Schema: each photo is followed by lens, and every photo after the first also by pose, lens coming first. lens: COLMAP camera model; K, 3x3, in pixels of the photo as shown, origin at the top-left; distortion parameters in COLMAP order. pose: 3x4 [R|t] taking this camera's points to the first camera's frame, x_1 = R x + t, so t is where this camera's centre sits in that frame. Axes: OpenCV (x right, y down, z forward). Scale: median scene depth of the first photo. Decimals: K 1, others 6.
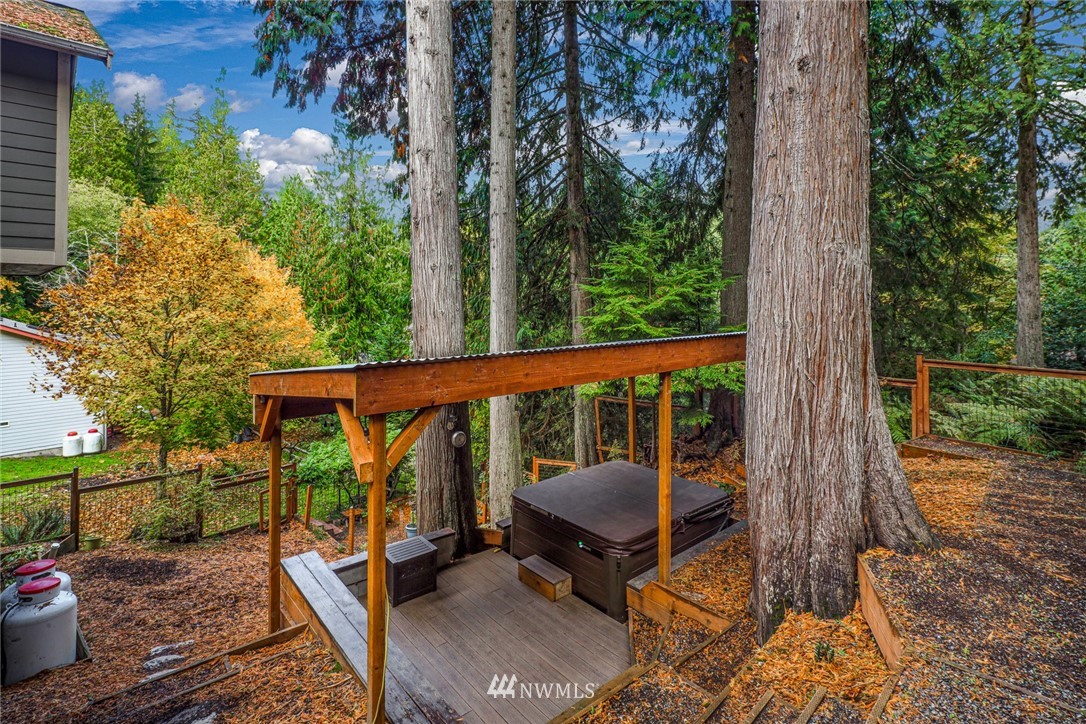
lens RADIAL K [[538.1, 0, 542.6], [0, 538.1, 332.9], [0, 0, 1]] dist [0.003188, -0.000071]
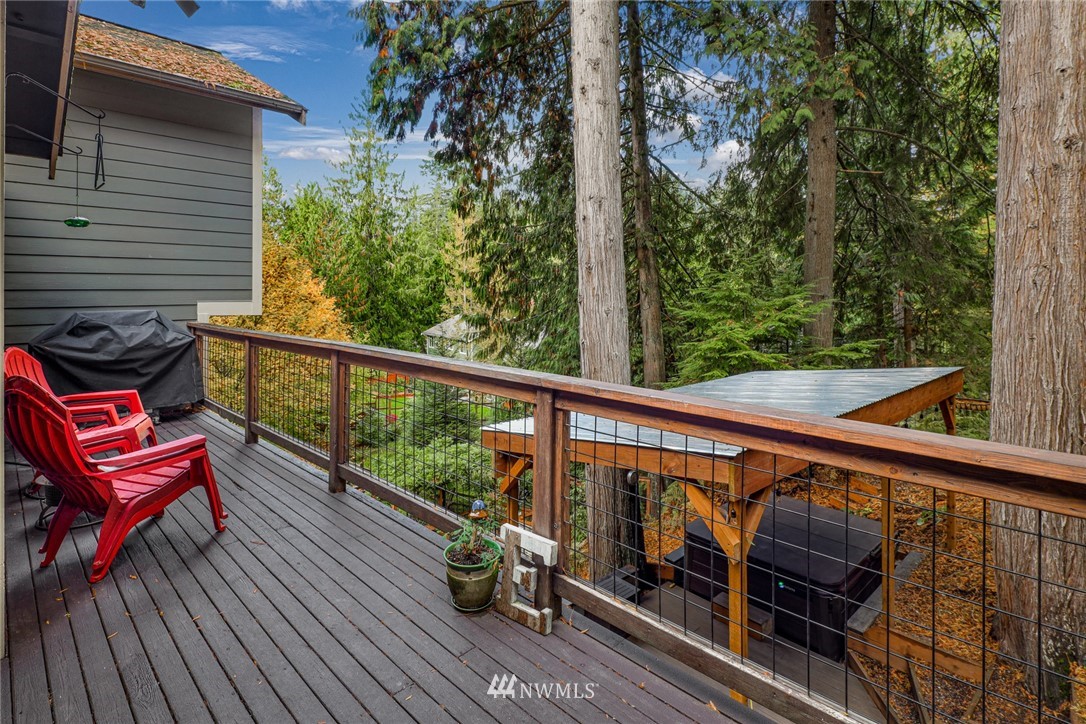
lens RADIAL K [[533.3, 0, 543.9], [0, 533.3, 333.3], [0, 0, 1]] dist [0.000772, -0.001795]
pose [[0.999938, -0.008652, 0.007030, -0.330007], [0.008645, 0.999962, 0.000999, -0.081247], [-0.007038, -0.000938, 0.999975, -0.019764]]
